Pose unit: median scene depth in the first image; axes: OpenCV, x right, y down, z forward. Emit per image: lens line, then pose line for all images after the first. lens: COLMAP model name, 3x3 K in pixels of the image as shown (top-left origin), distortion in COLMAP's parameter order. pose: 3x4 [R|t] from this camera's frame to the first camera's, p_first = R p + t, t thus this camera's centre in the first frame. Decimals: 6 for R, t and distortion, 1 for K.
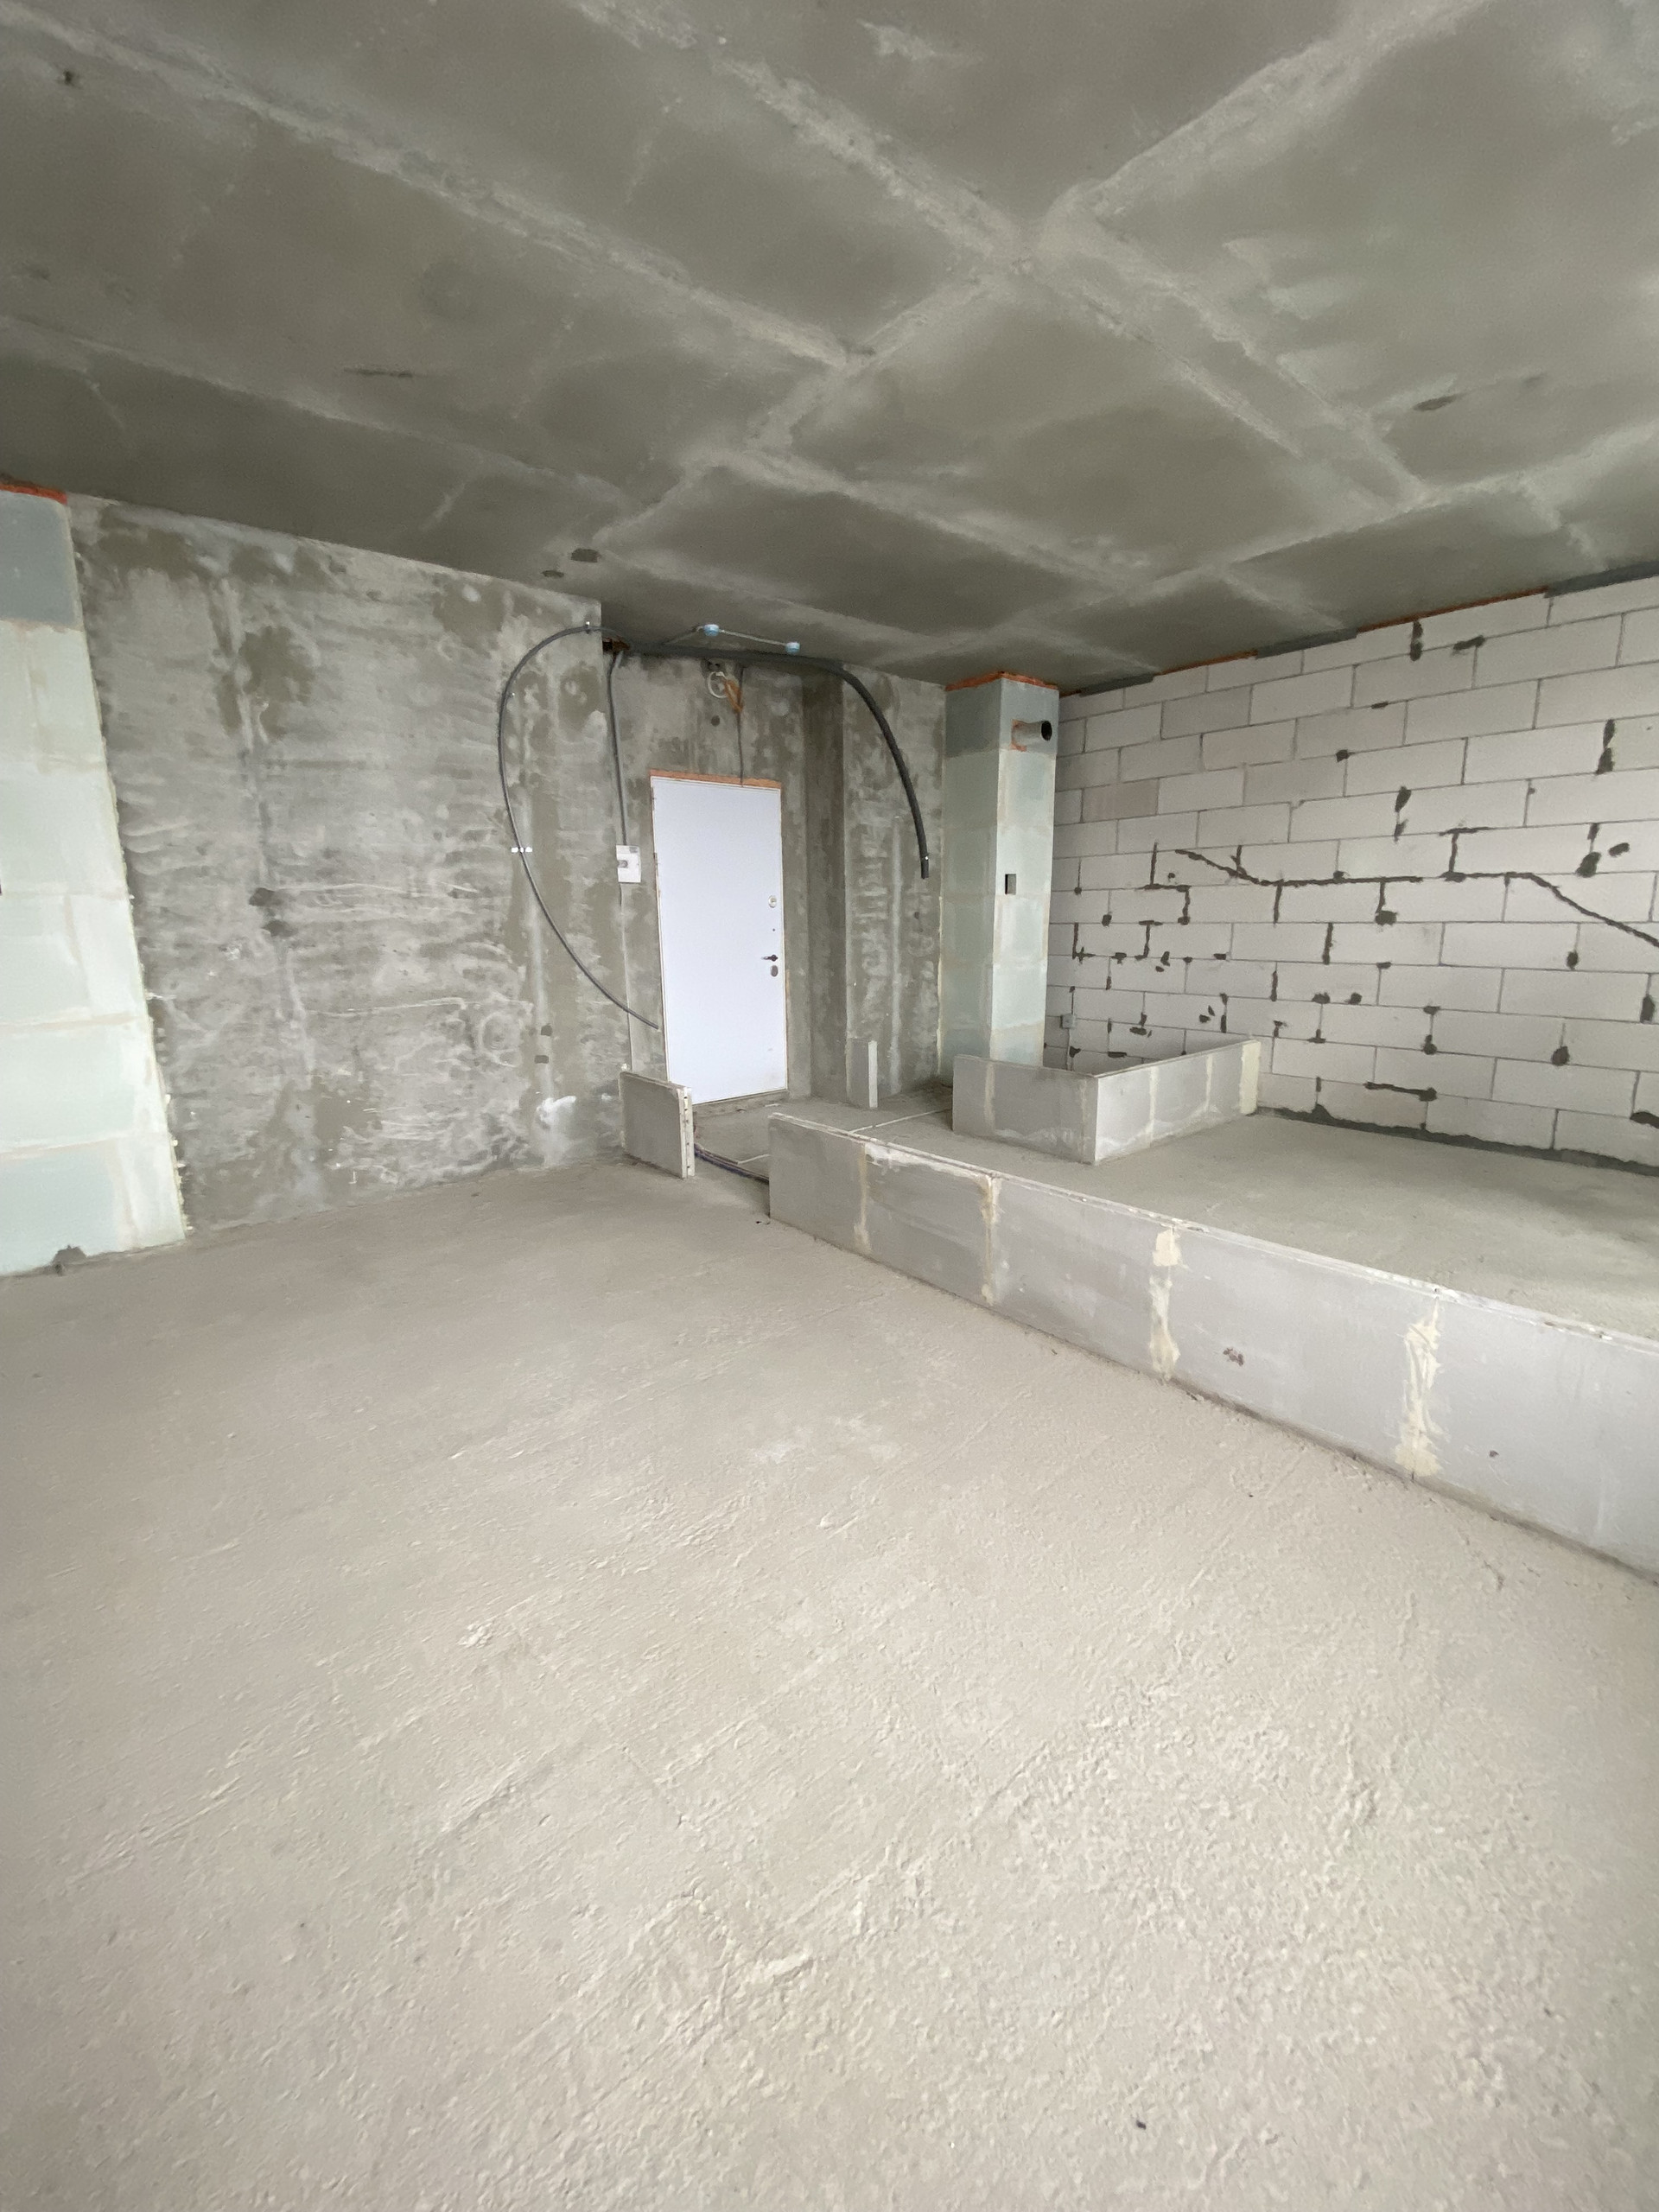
lens RADIAL K [[888.1, 0, 831.0], [0, 888.1, 1114.2], [0, 0, 1]] dist [0.019560, -0.022822]
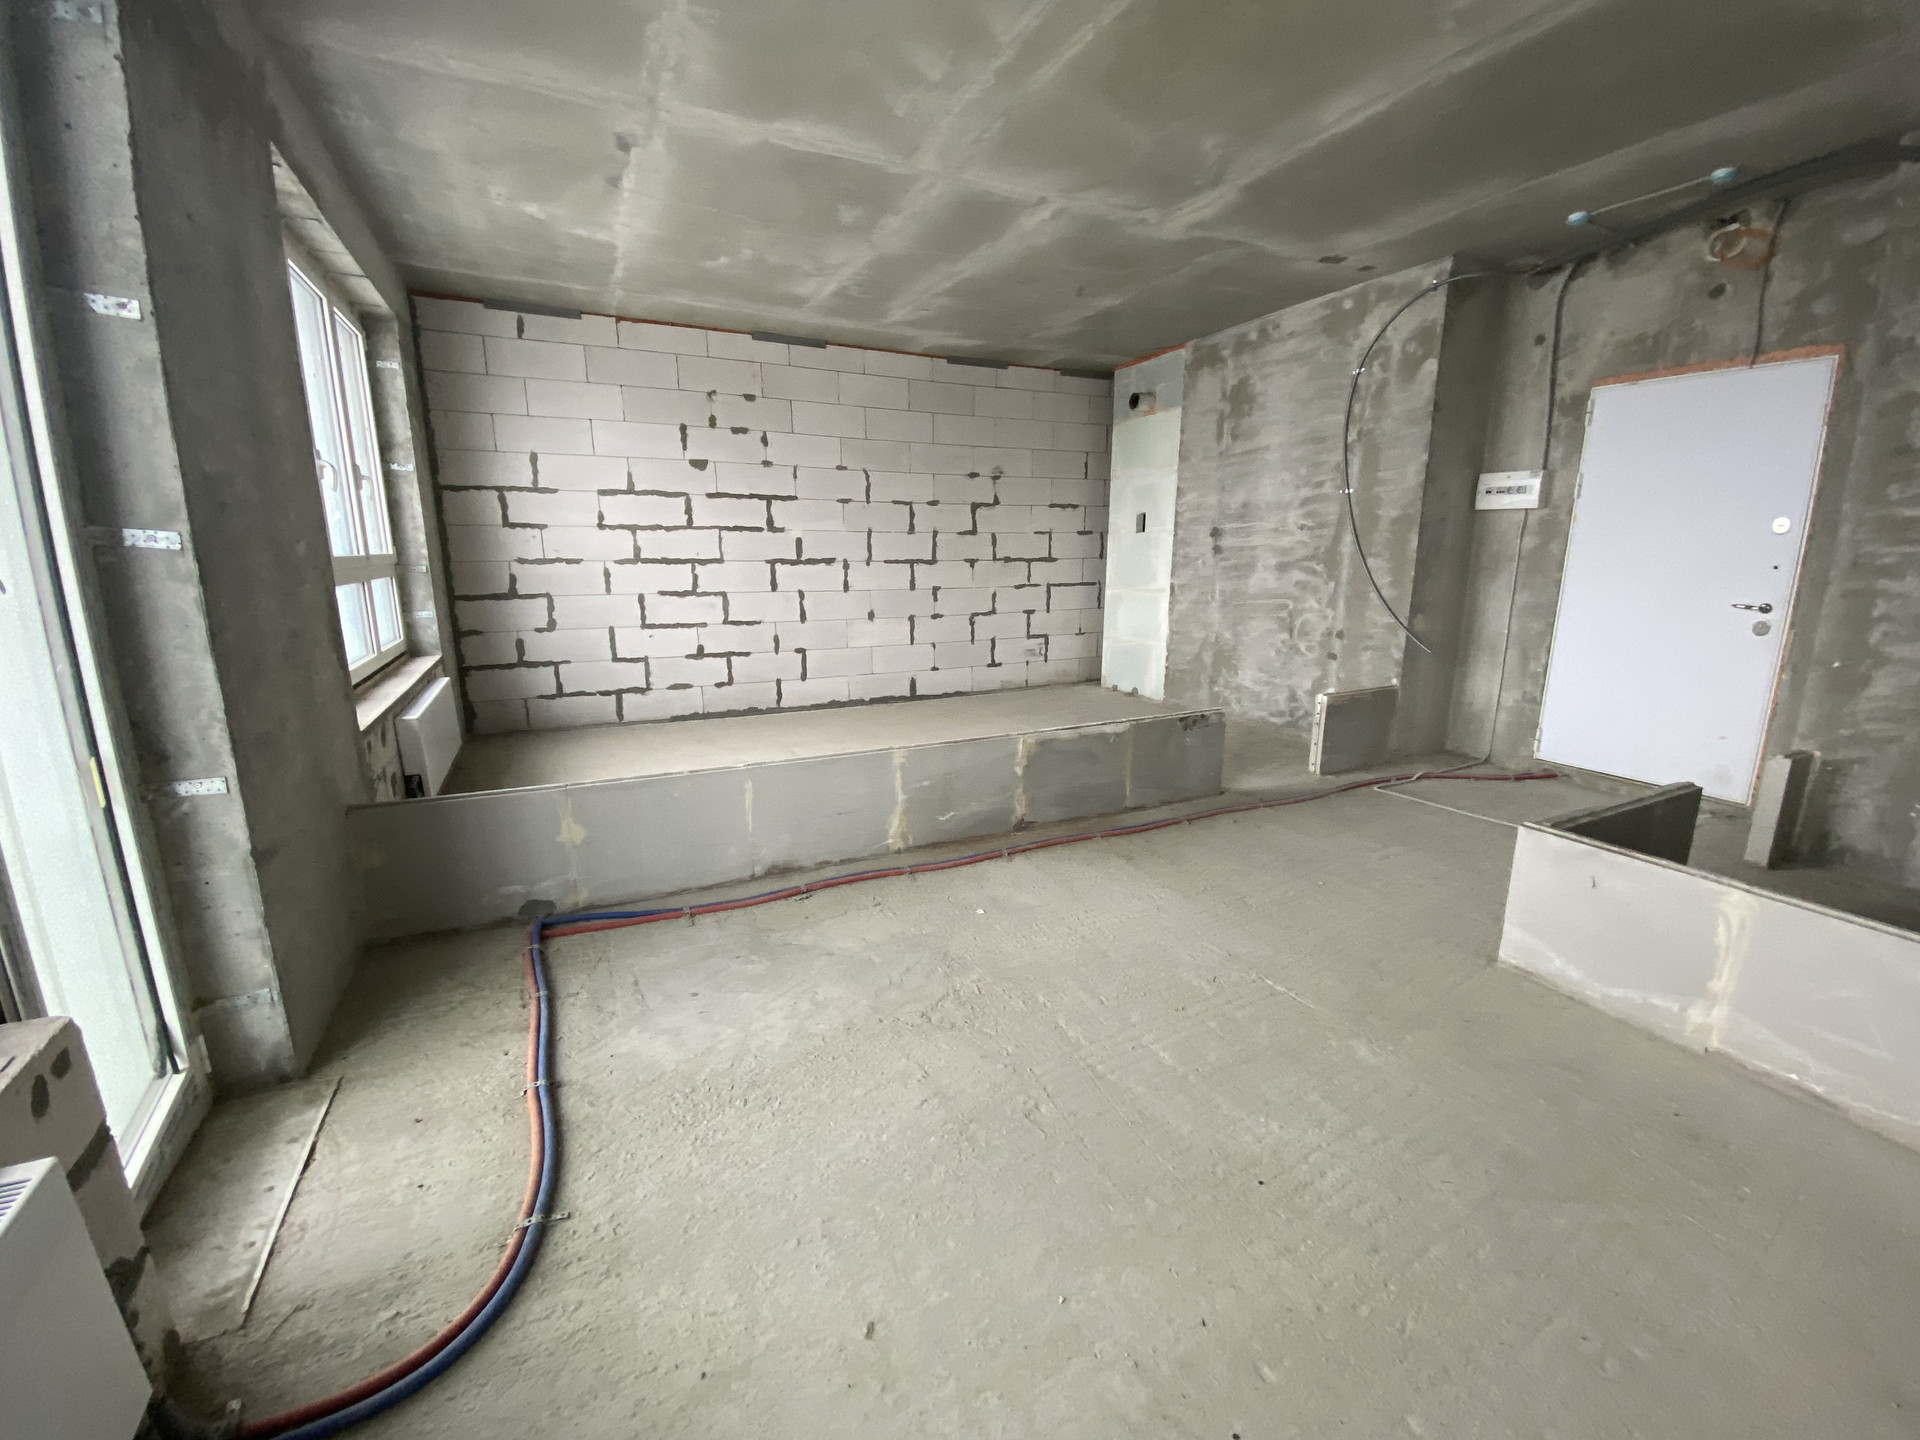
lens RADIAL K [[775.1, 0, 960.6], [0, 775.1, 732.8], [0, 0, 1]] dist [0.018552, -0.019385]
pose [[-0.231191, 0.237193, -0.943552, 0.939866], [-0.213946, 0.933692, 0.287136, -0.178267], [0.949093, 0.268252, -0.165114, 0.764345]]
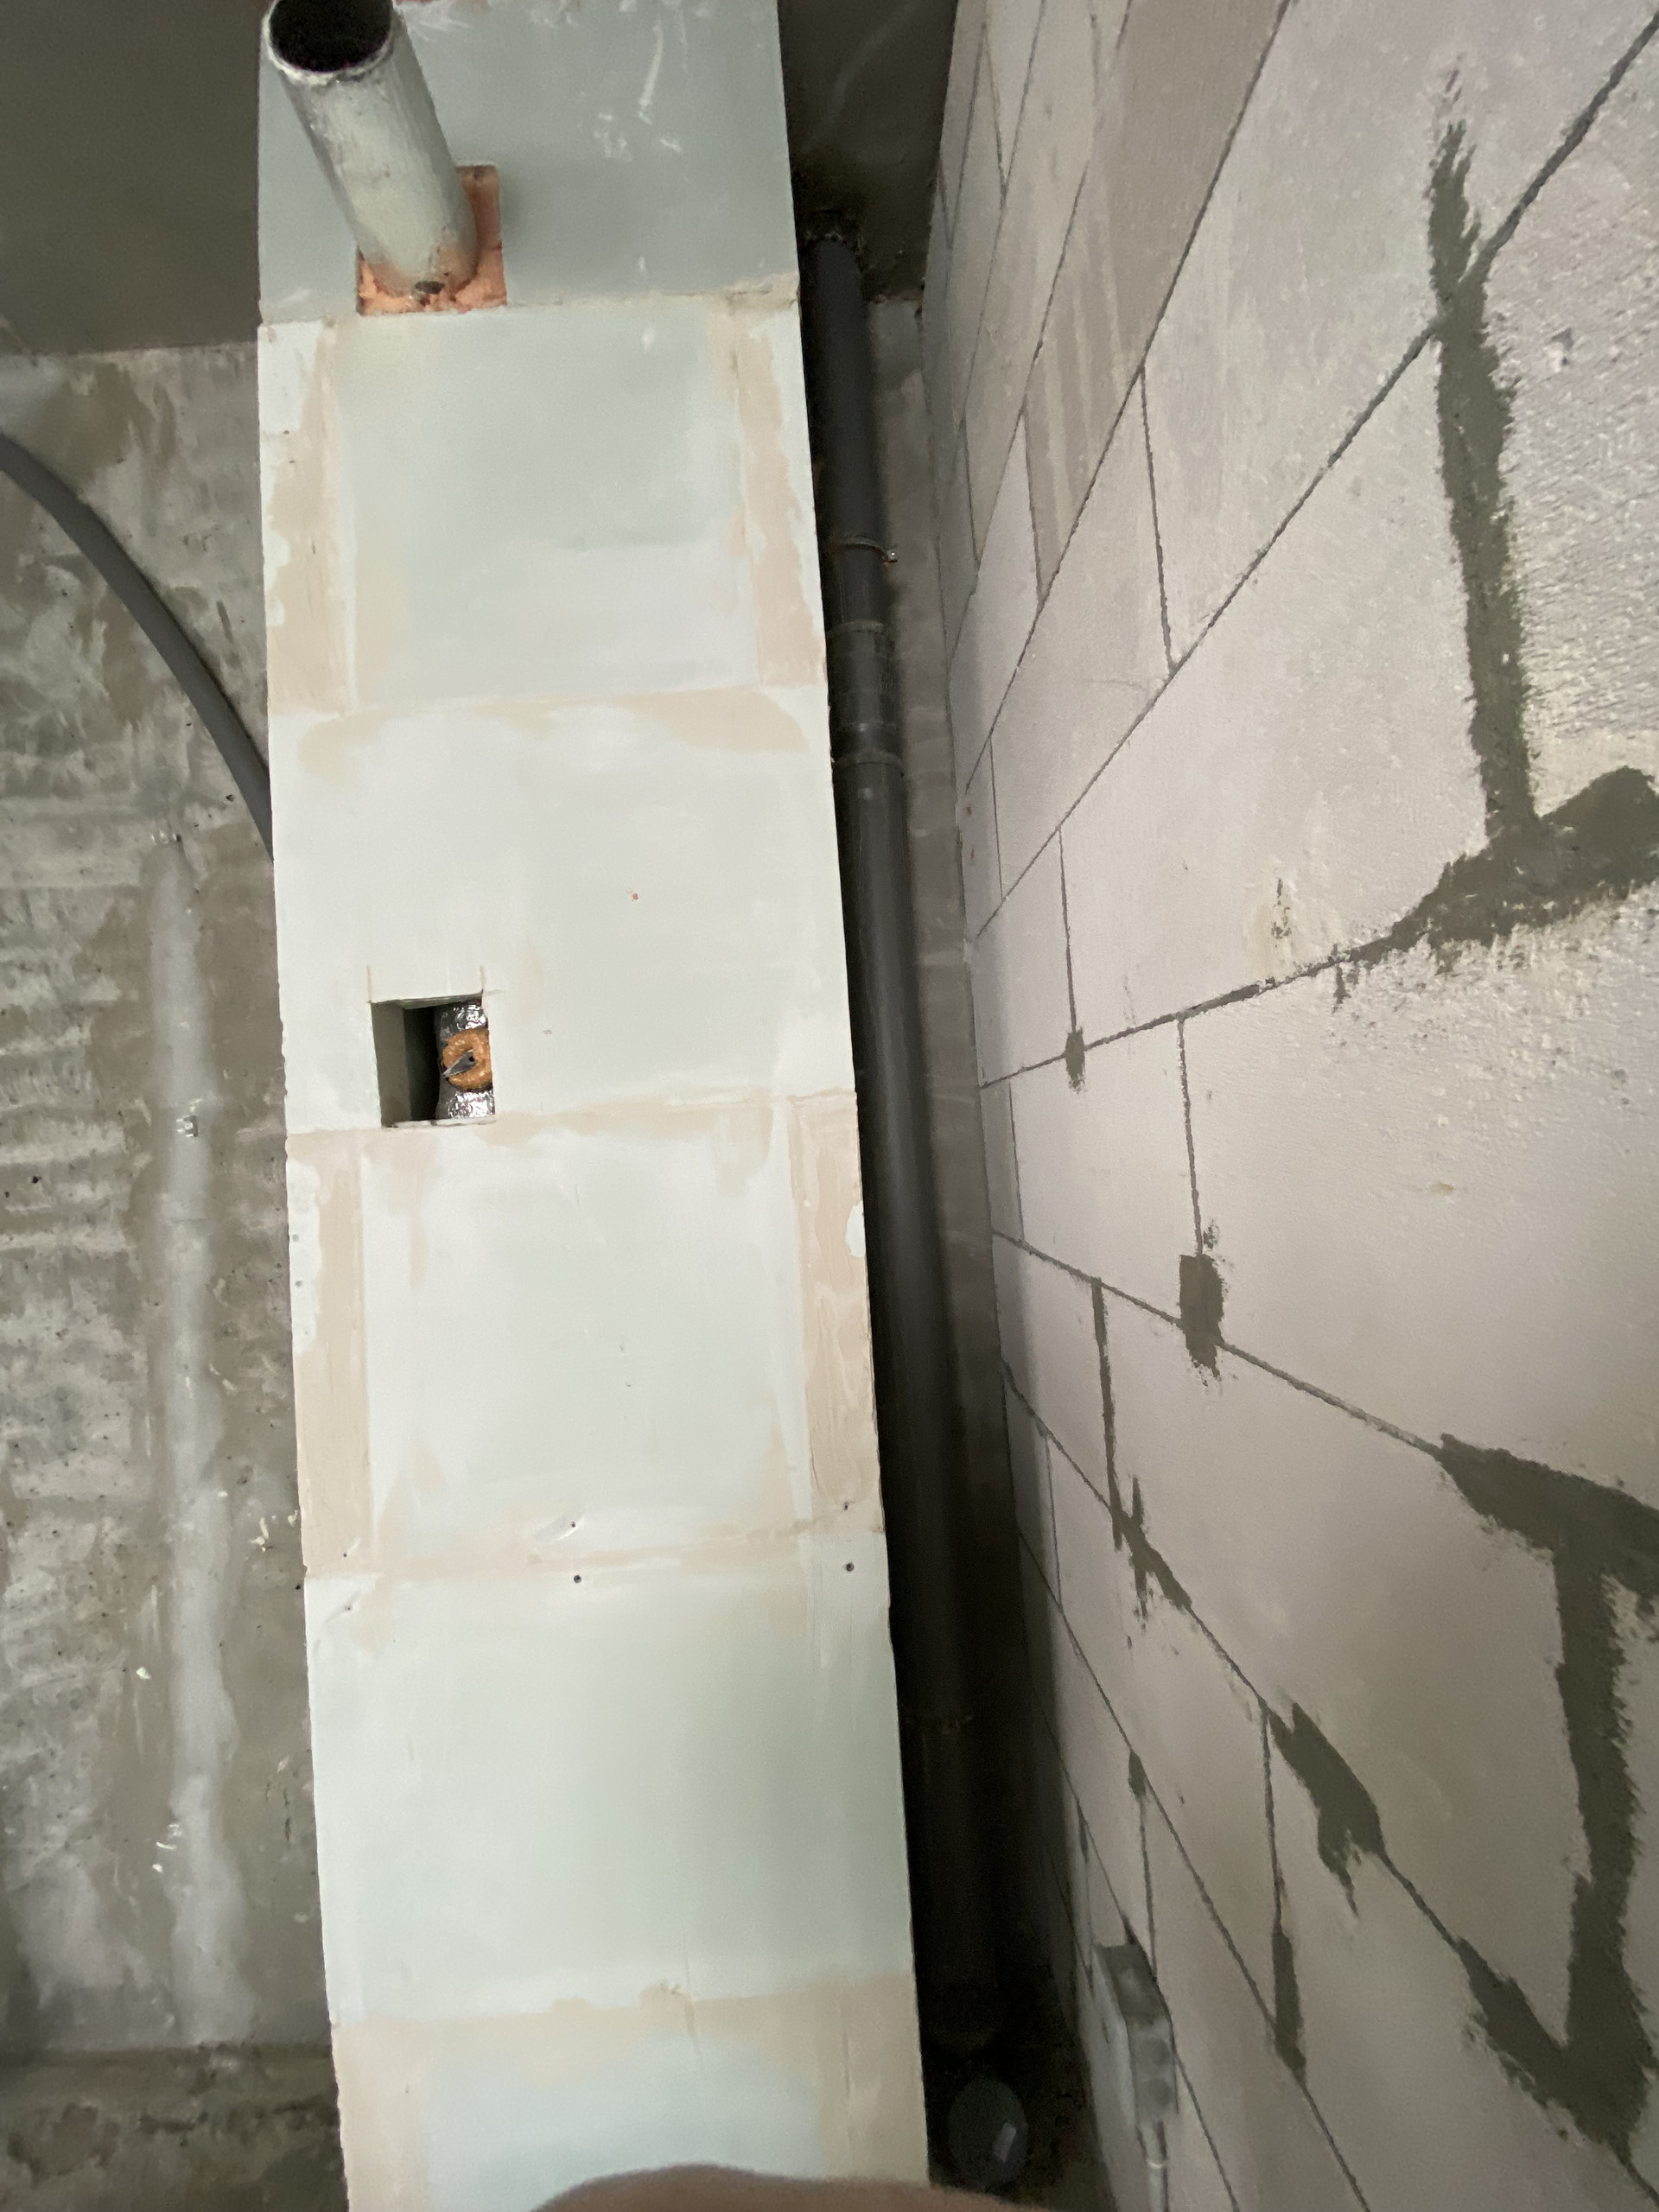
lens RADIAL K [[892.9, 0, 840.5], [0, 892.9, 1102.3], [0, 0, 1]] dist [0.018552, -0.019385]
pose [[0.777556, -0.074767, -0.624353, 0.519722], [-0.085413, 0.971145, -0.222668, -0.321402], [0.622986, 0.226465, 0.748734, 1.348367]]
